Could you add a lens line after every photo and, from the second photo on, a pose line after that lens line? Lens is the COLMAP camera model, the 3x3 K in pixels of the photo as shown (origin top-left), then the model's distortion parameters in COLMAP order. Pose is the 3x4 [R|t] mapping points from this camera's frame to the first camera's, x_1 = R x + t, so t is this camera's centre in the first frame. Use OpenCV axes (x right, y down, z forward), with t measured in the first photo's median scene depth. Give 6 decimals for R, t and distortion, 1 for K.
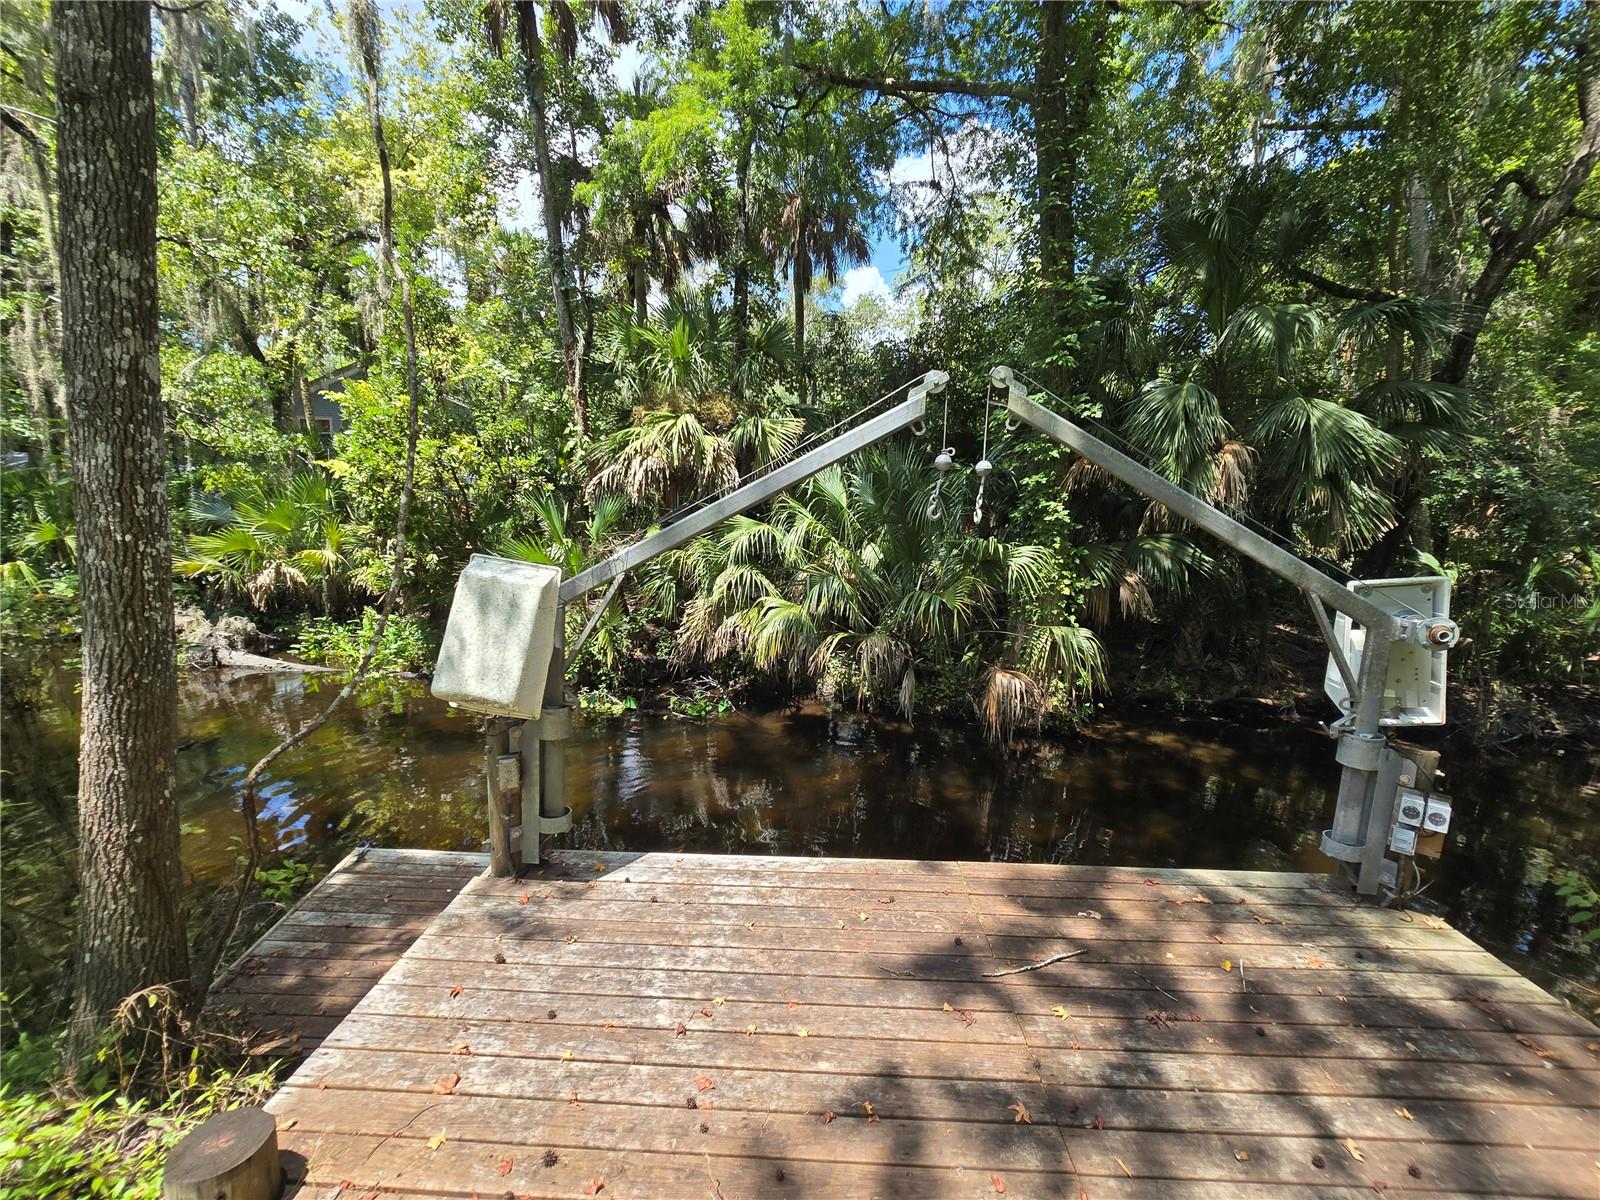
lens RADIAL K [[659.4, 0, 800.0], [0, 659.4, 600.0], [0, 0, 1]] dist [-0.002815, 0.000889]
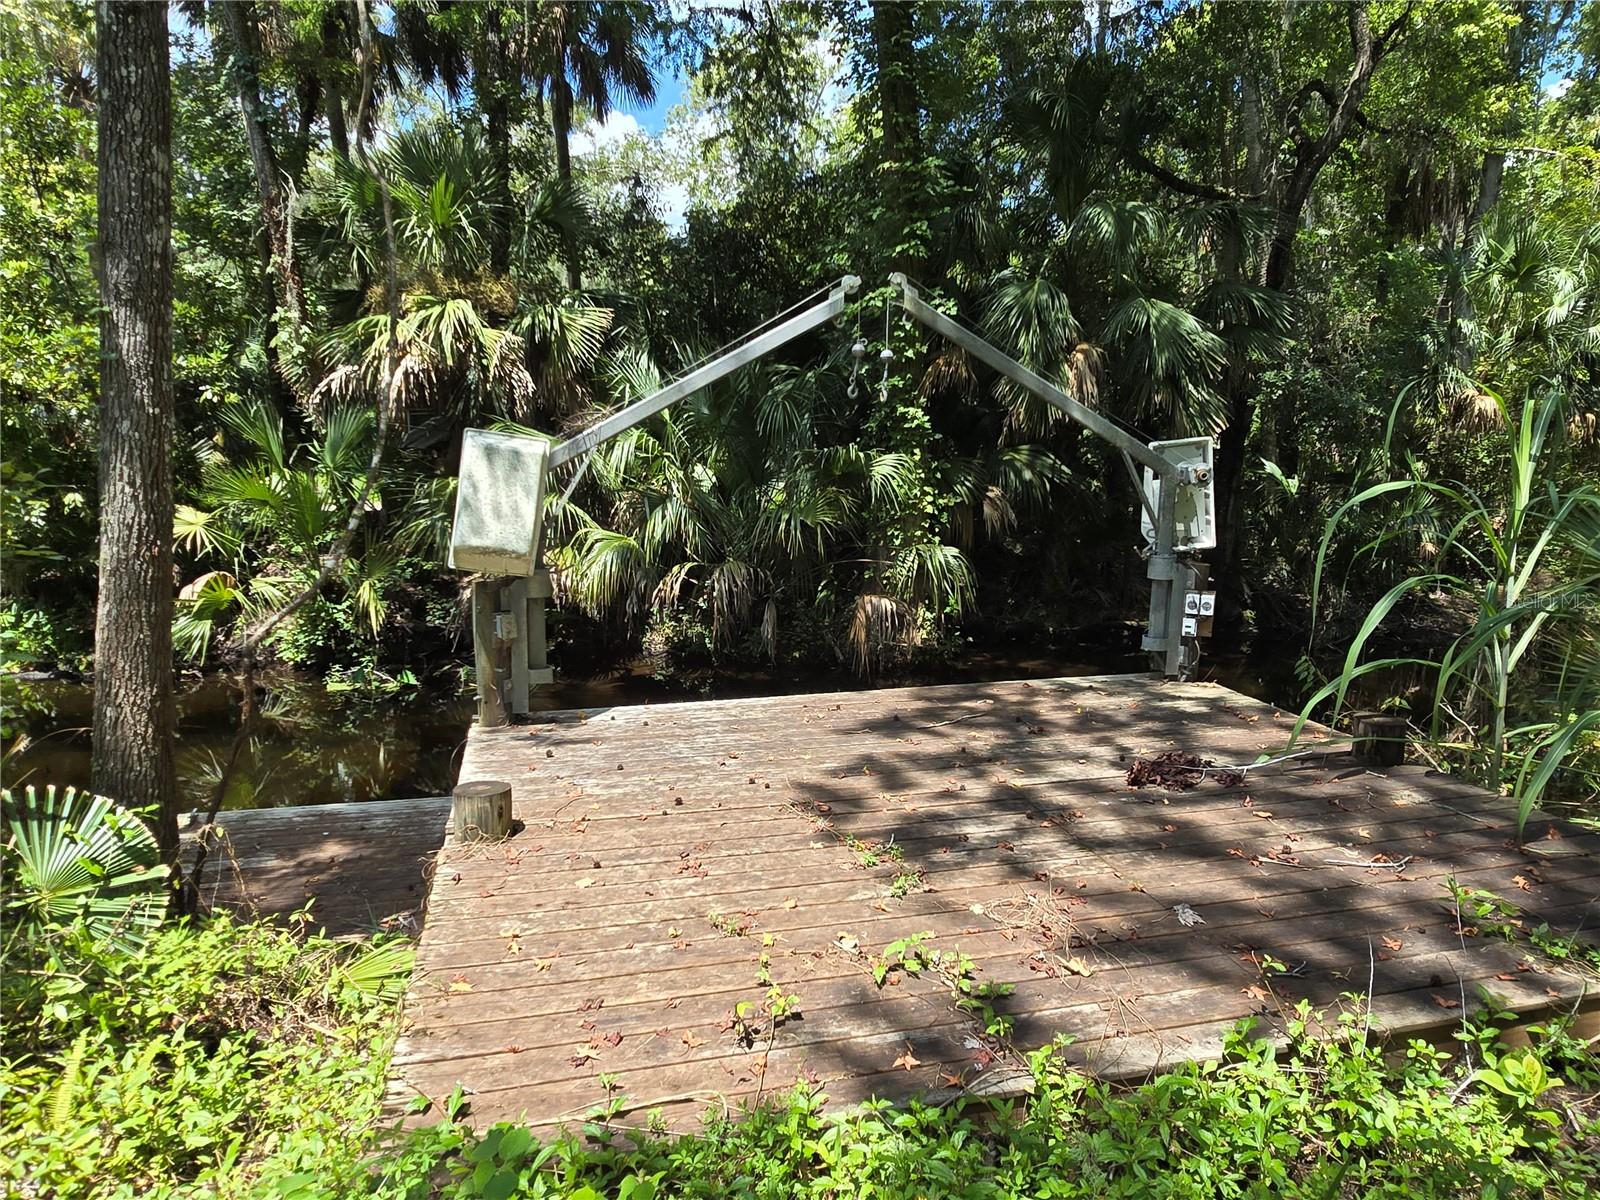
lens RADIAL K [[1037.6, 0, 794.3], [0, 1037.6, 619.2], [0, 0, 1]] dist [0.006474, 0.000349]
pose [[0.959209, -0.062443, 0.275717, -0.178720], [0.056159, 0.997952, 0.030638, 0.087561], [-0.277065, -0.013904, 0.960751, -0.322930]]
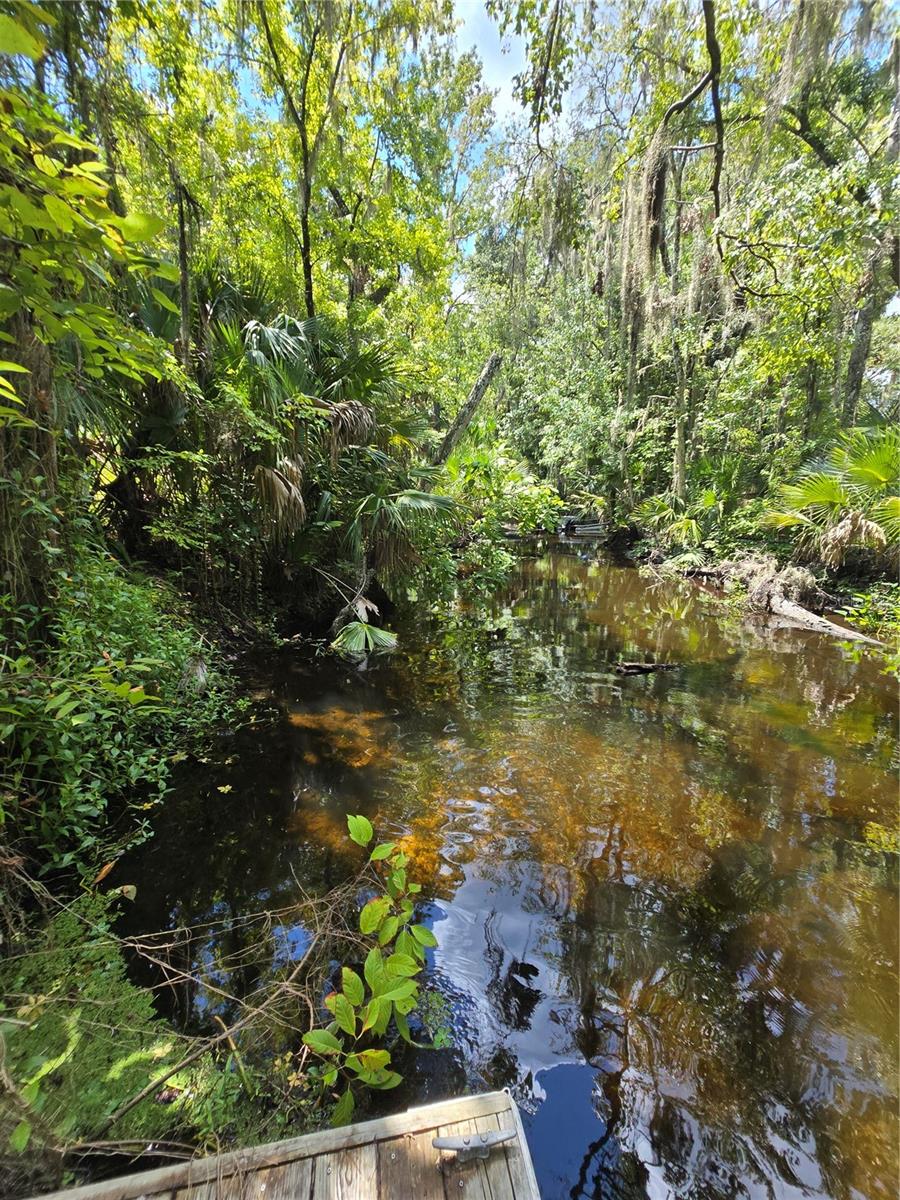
lens RADIAL K [[494.6, 0, 452.0], [0, 494.6, 602.1], [0, 0, 1]] dist [-0.002815, 0.000889]
pose [[0.140437, 0.165483, -0.976162, -0.283528], [-0.167899, 0.975634, 0.141238, 0.080929], [0.975750, 0.144062, 0.164800, 0.530667]]
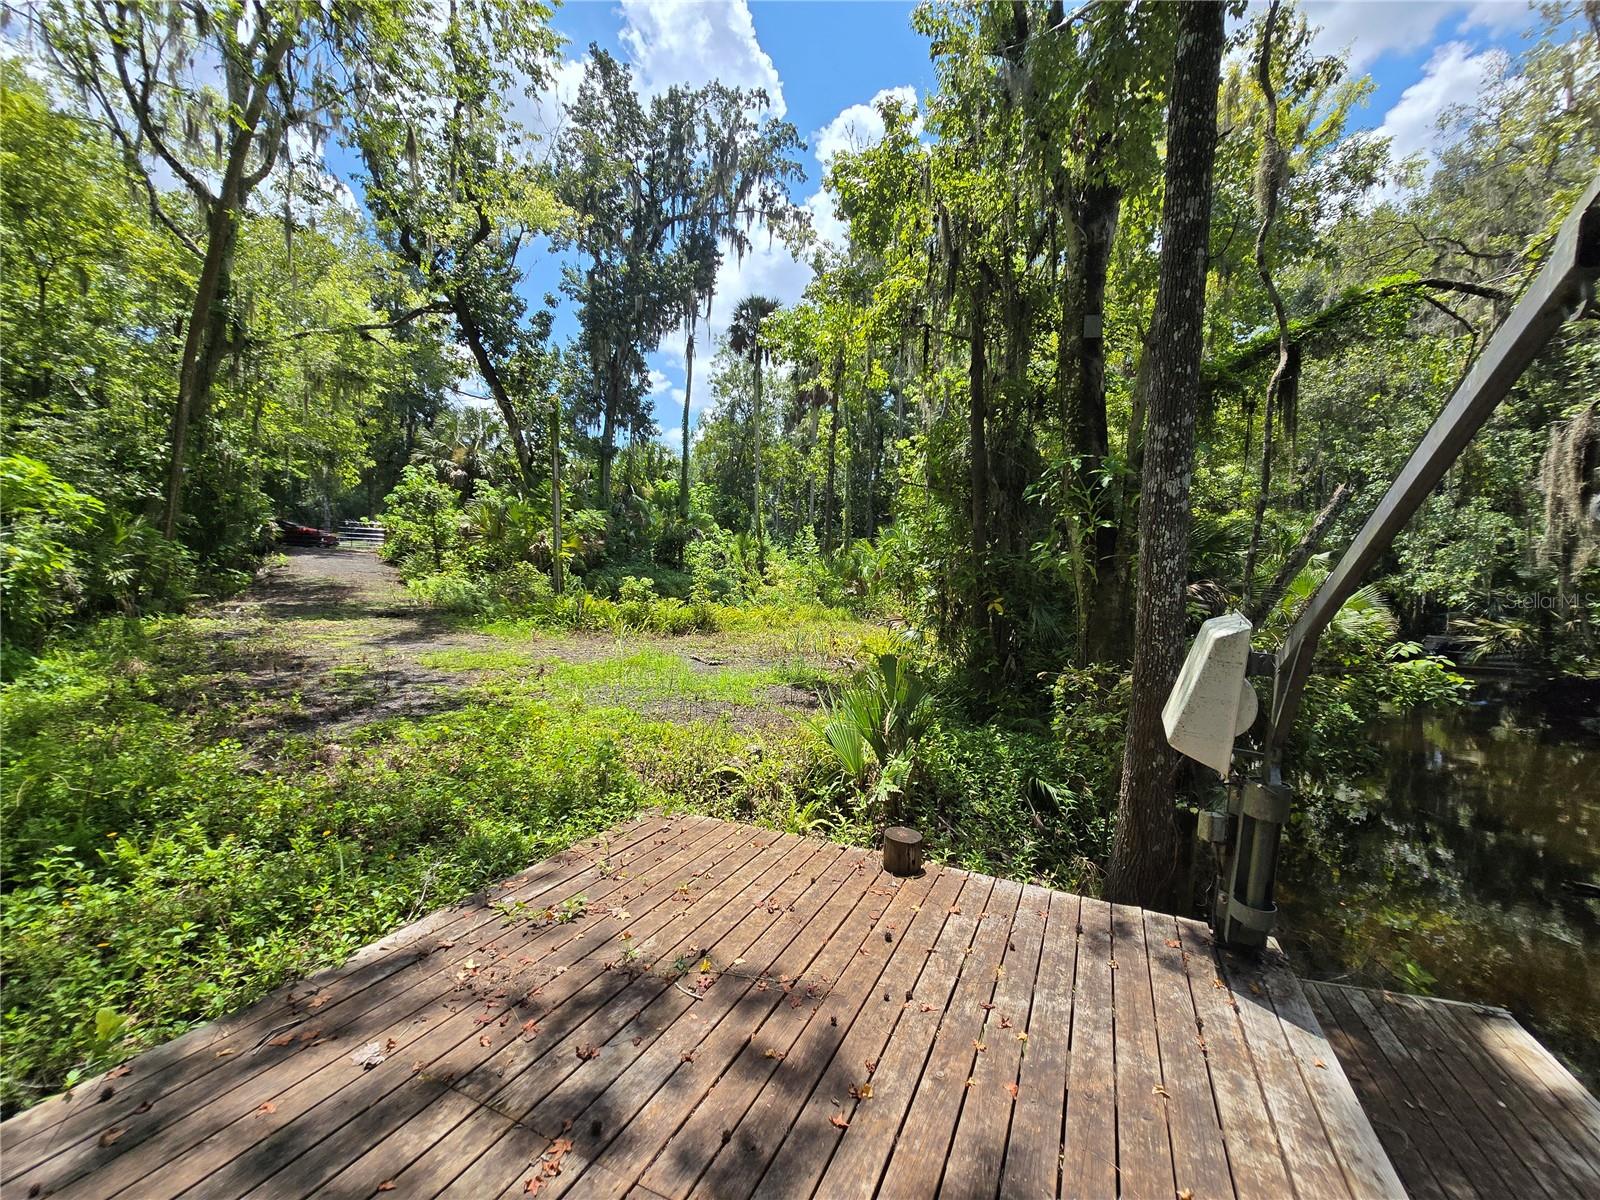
lens RADIAL K [[659.4, 0, 800.0], [0, 659.4, 600.0], [0, 0, 1]] dist [-0.002815, 0.000889]
pose [[-0.388616, -0.010940, -0.921335, 0.249613], [-0.180508, 0.981457, 0.064484, -0.008911], [0.903545, 0.191368, -0.383385, 0.258823]]
